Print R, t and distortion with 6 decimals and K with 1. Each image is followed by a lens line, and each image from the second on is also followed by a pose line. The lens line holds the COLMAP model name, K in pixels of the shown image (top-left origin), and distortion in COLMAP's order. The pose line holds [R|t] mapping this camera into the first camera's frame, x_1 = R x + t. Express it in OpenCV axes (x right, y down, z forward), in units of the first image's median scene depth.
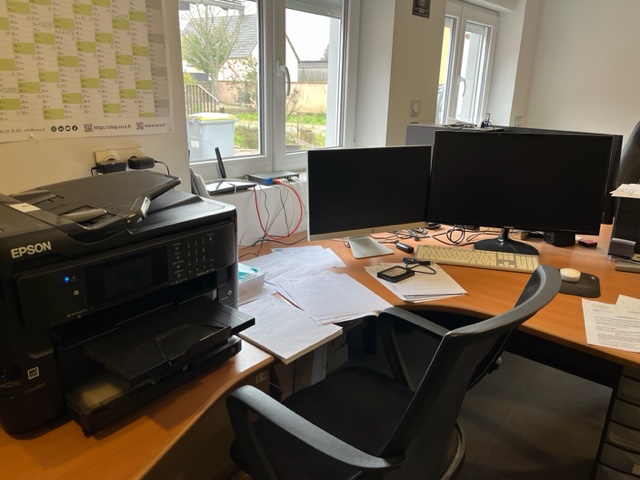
lens RADIAL K [[487.3, 0, 320.0], [0, 487.3, 242.6], [0, 0, 1]] dist [0.005094, -0.025007]
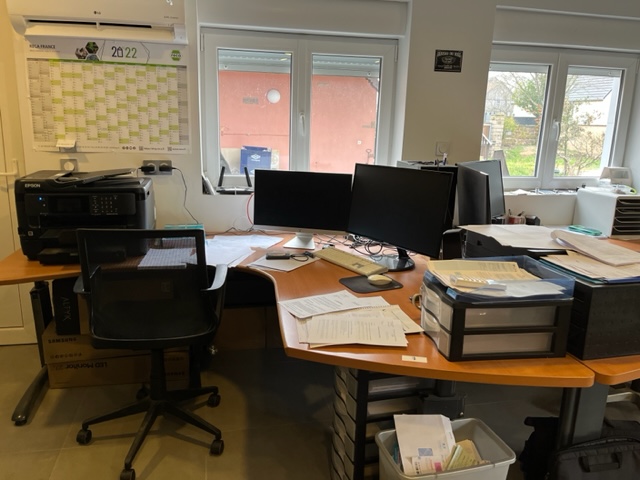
lens RADIAL K [[487.3, 0, 319.6], [0, 487.3, 238.3], [0, 0, 1]] dist [0.005094, -0.025007]
pose [[0.776242, 0.143786, -0.613819, 1.362749], [-0.198886, 0.979776, -0.022003, 0.024727], [0.598241, 0.139160, 0.789140, -0.091541]]
